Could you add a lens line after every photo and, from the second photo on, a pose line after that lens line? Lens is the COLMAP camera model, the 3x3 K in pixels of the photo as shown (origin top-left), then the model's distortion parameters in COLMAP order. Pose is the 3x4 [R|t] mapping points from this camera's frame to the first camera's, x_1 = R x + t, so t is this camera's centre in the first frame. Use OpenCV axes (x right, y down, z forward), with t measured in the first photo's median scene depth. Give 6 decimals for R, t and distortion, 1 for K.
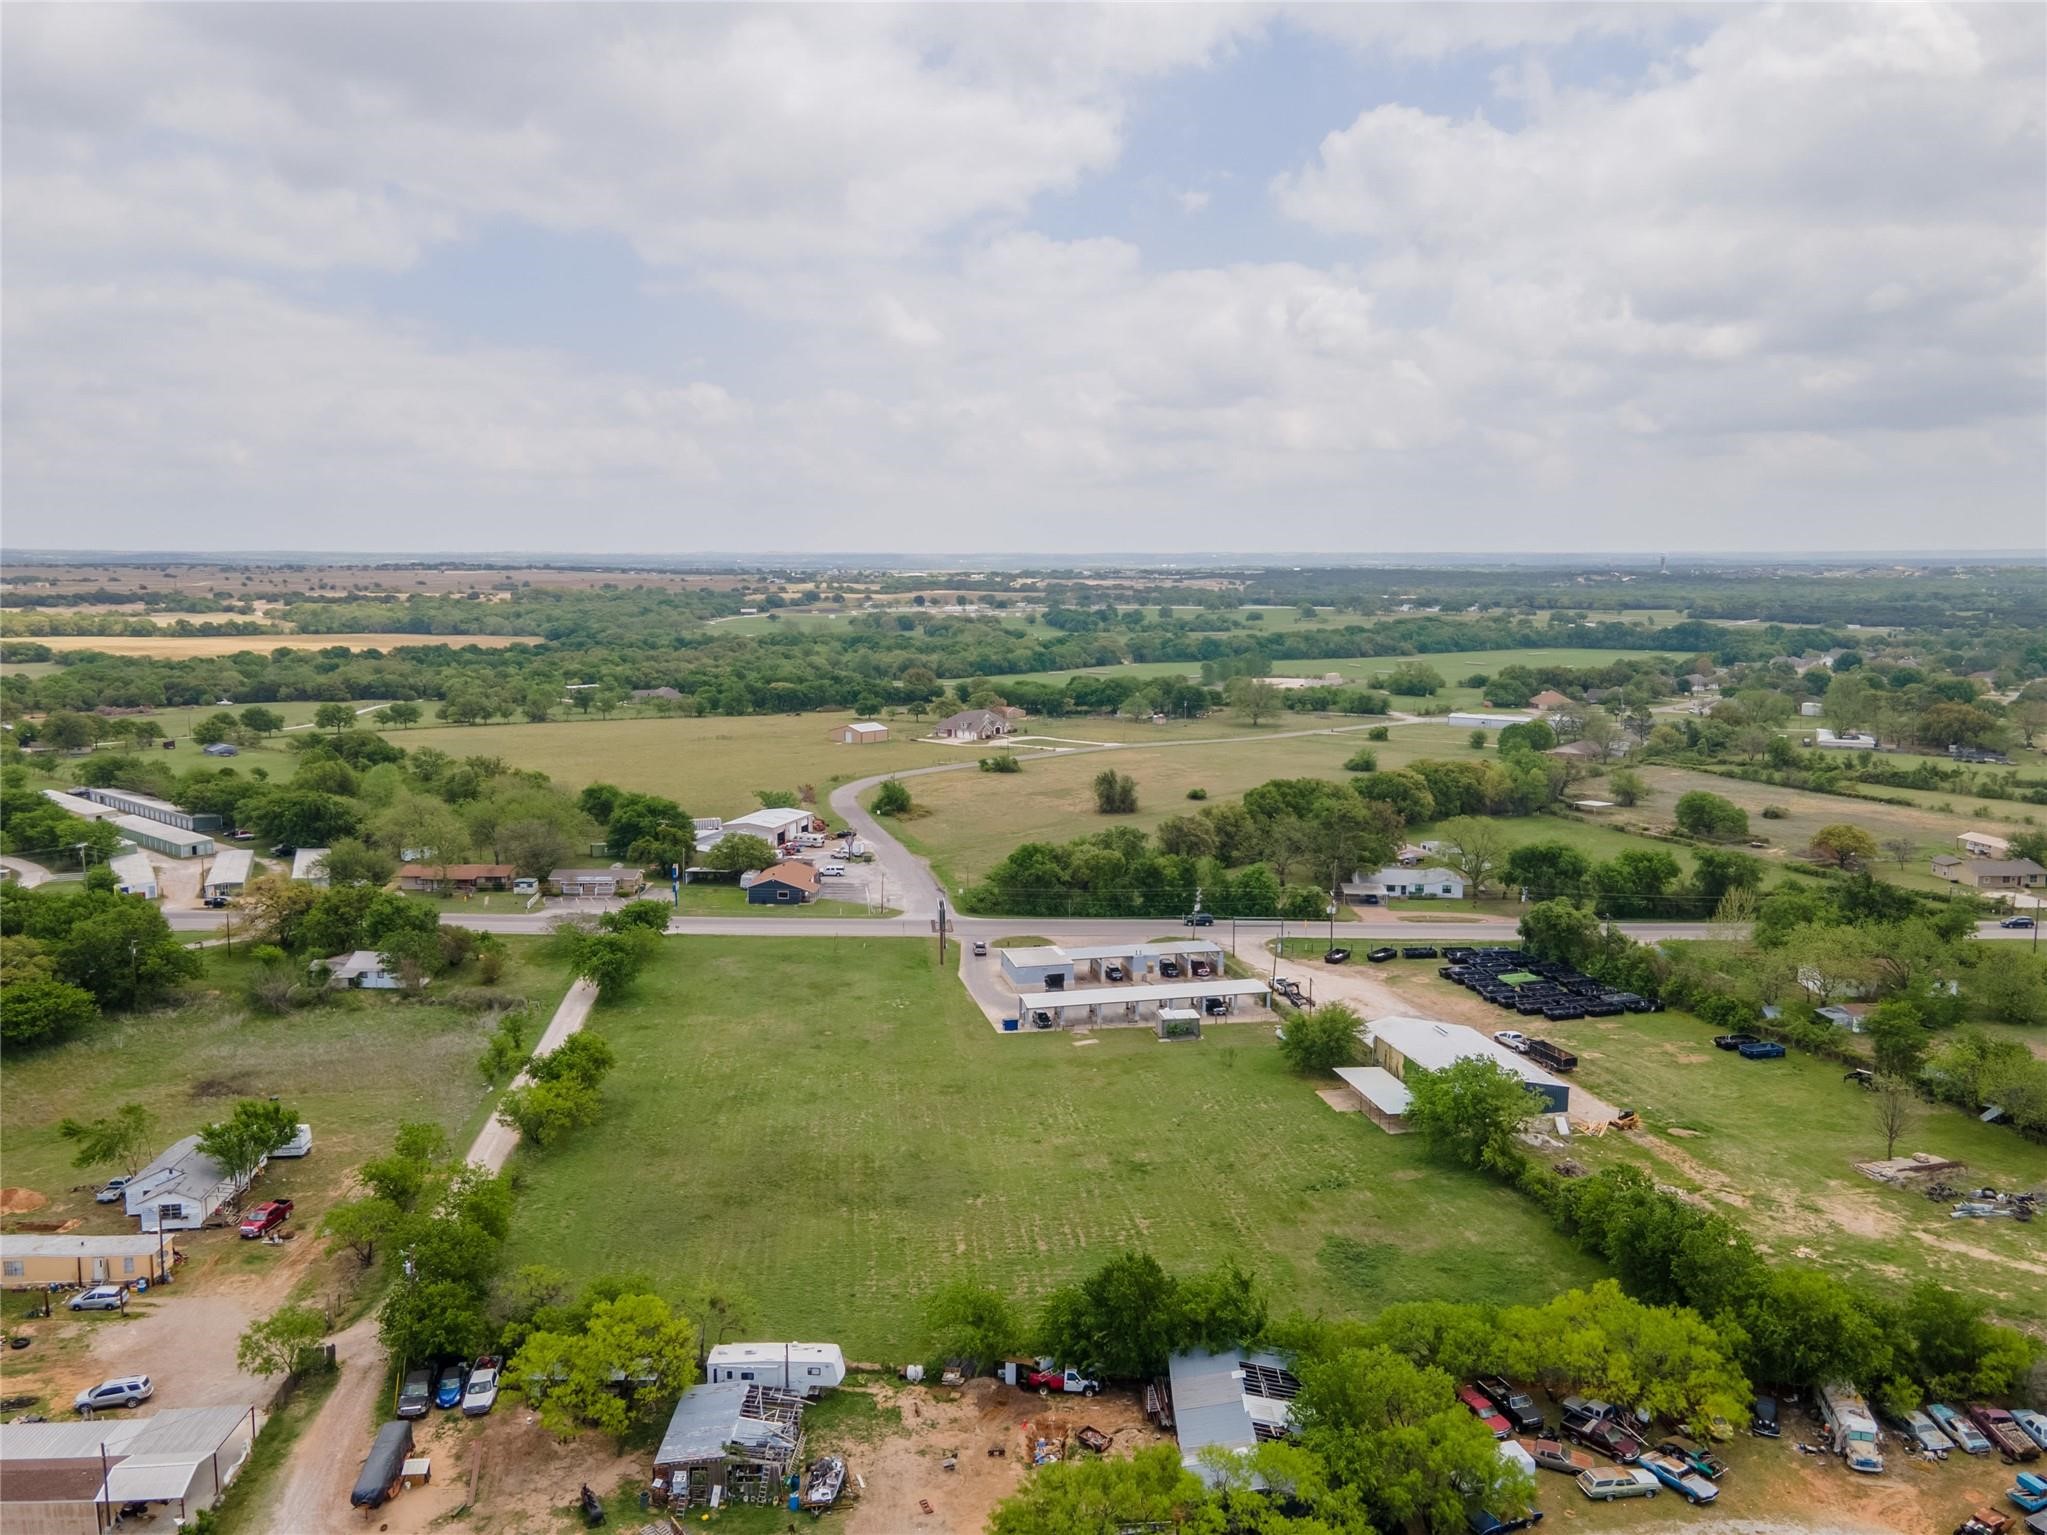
lens RADIAL K [[1513.8, 0, 1022.5], [0, 1513.8, 724.0], [0, 0, 1]] dist [0.041614, -0.000181]
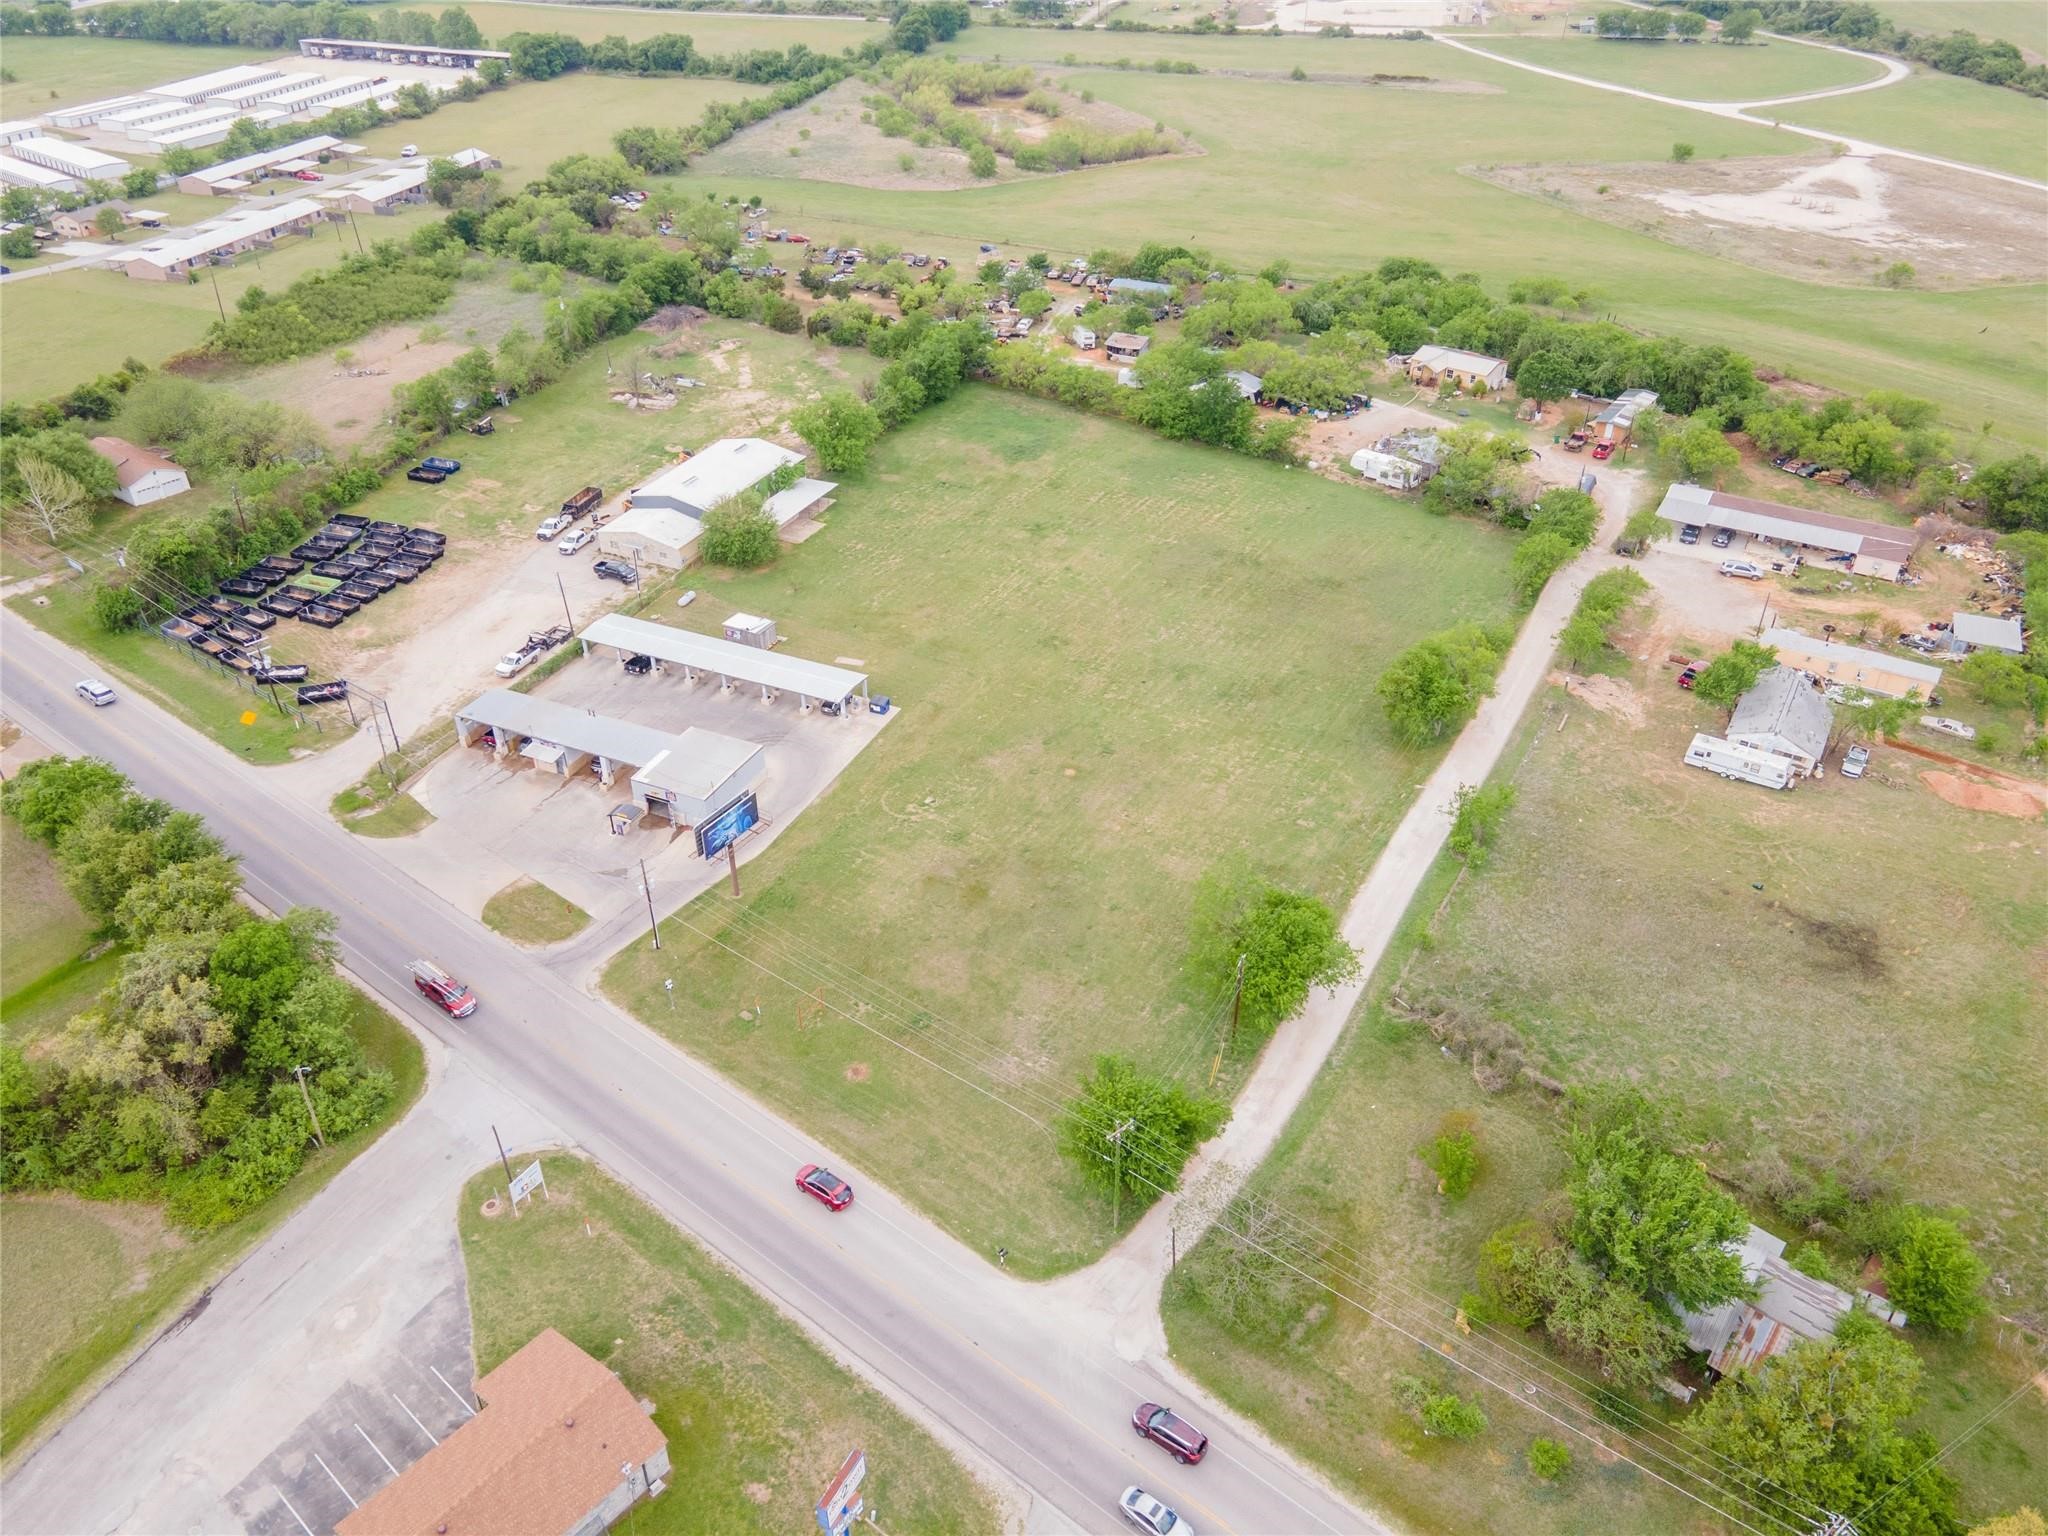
lens RADIAL K [[1476.7, 0, 1024.0], [0, 1476.7, 768.0], [0, 0, 1]] dist [0.040248, 0.007127]
pose [[-0.794920, -0.341888, 0.501213, -0.429837], [0.070556, 0.768414, 0.636052, -0.249079], [-0.602598, 0.540974, -0.586705, 1.280839]]
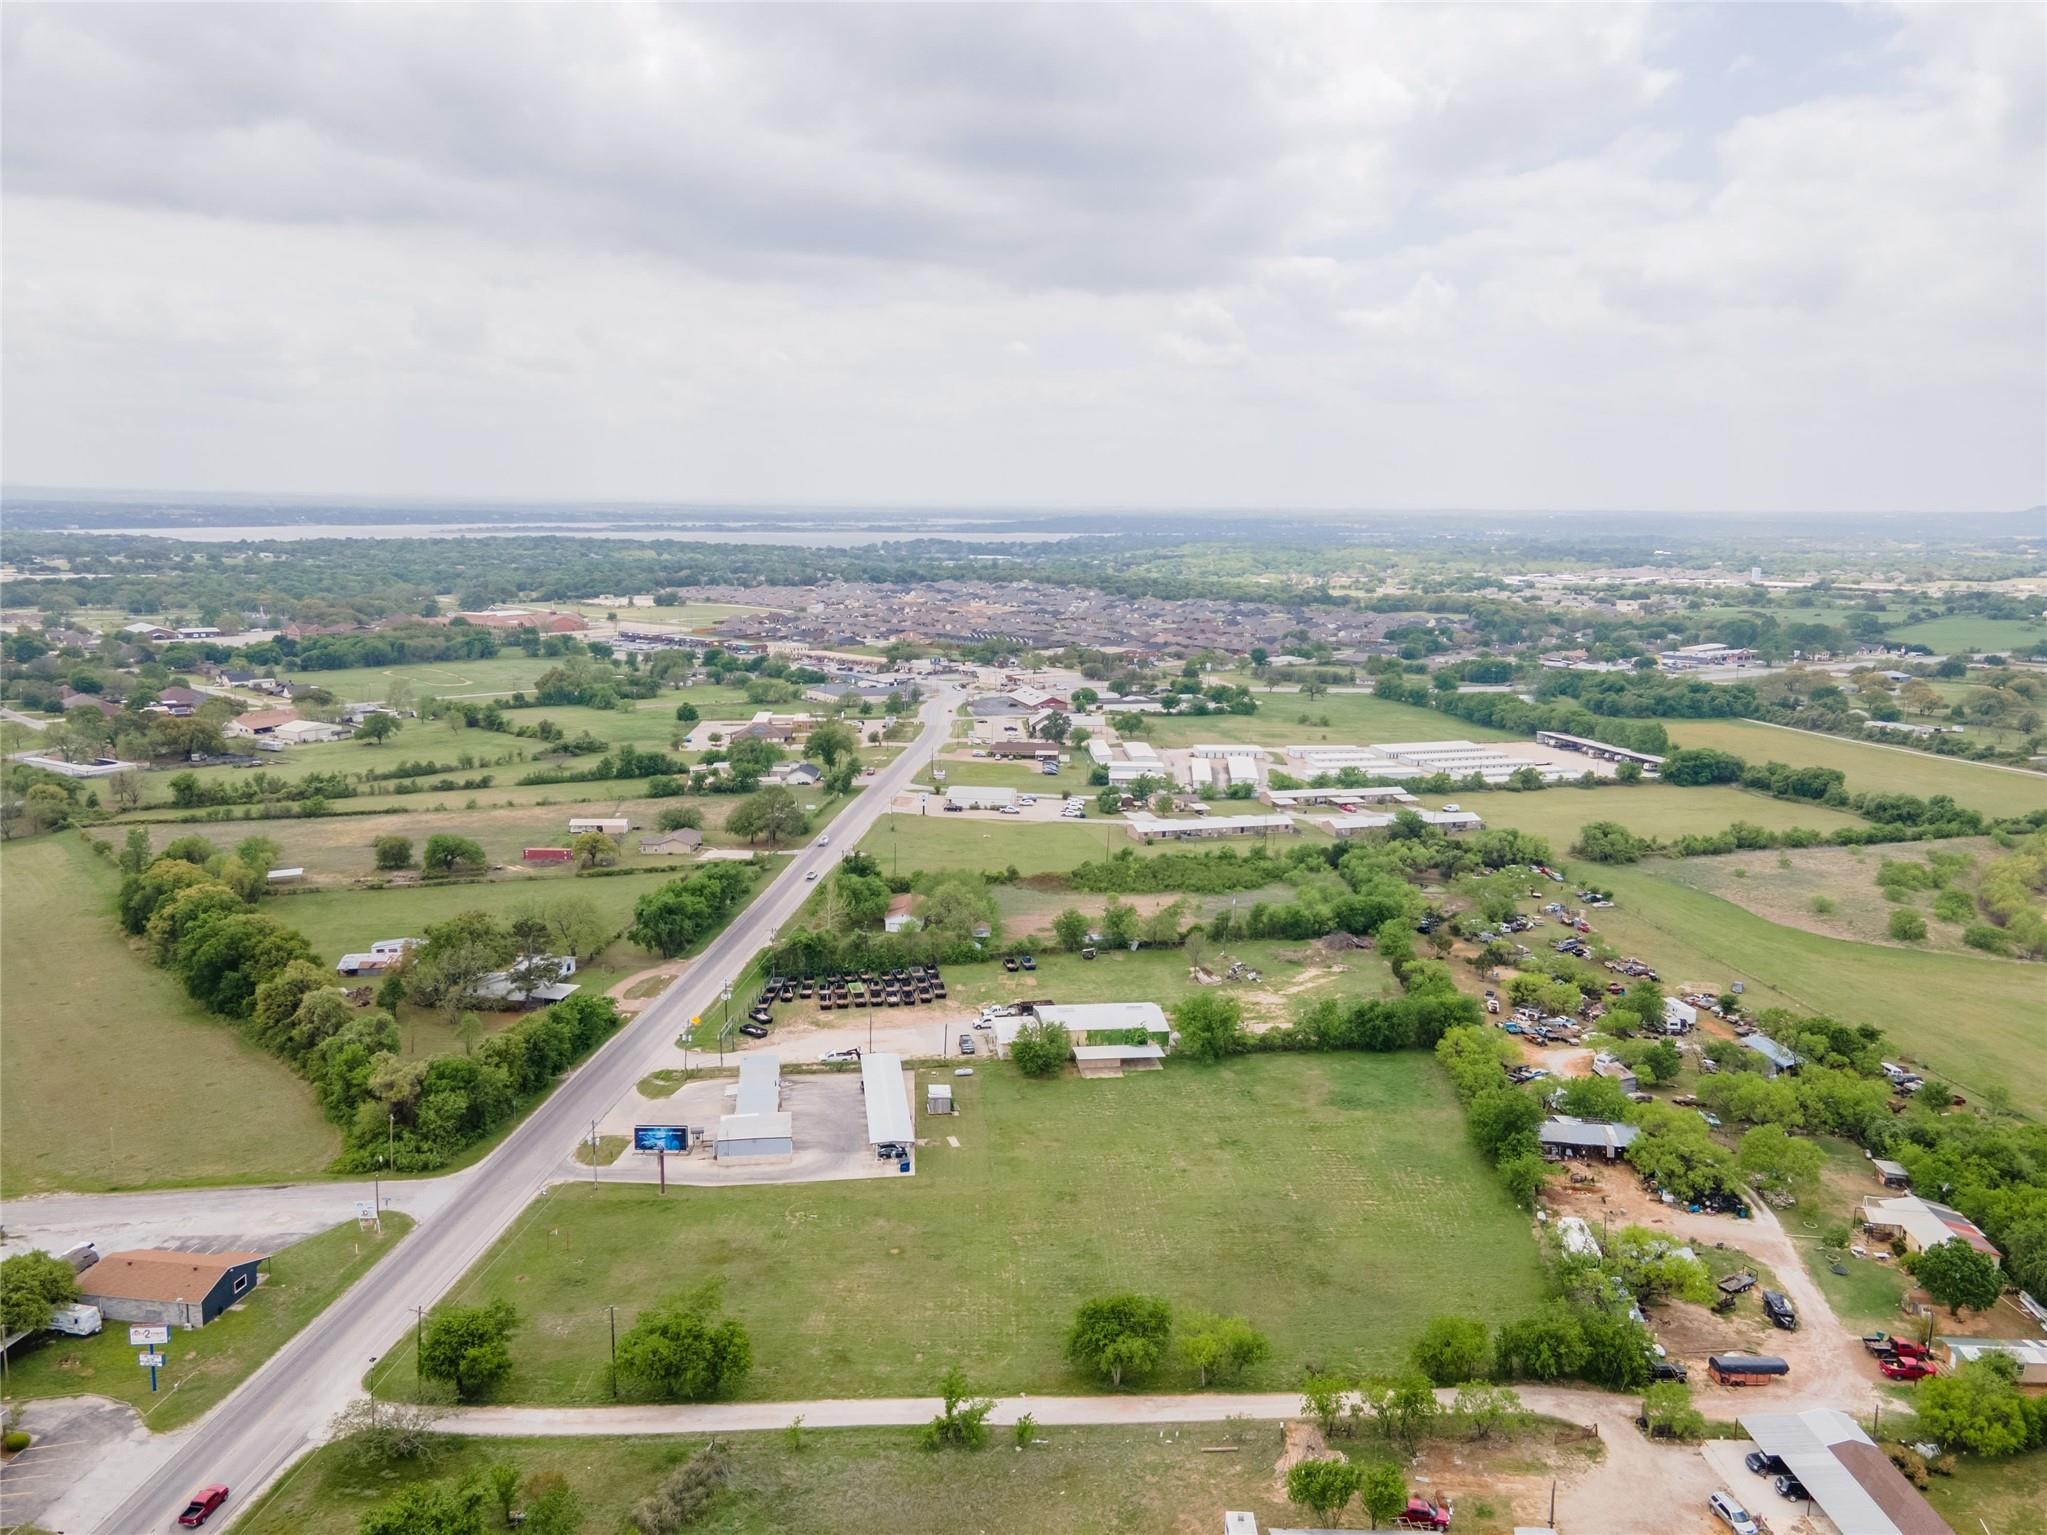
lens RADIAL K [[1496.7, 0, 1023.5], [0, 1496.7, 767.5], [0, 0, 1]] dist [0.037374, 0.004041]
pose [[0.080024, -0.175607, 0.981203, -0.879023], [0.097249, 0.981039, 0.167646, -0.218036], [-0.992038, 0.082005, 0.095584, 0.704828]]
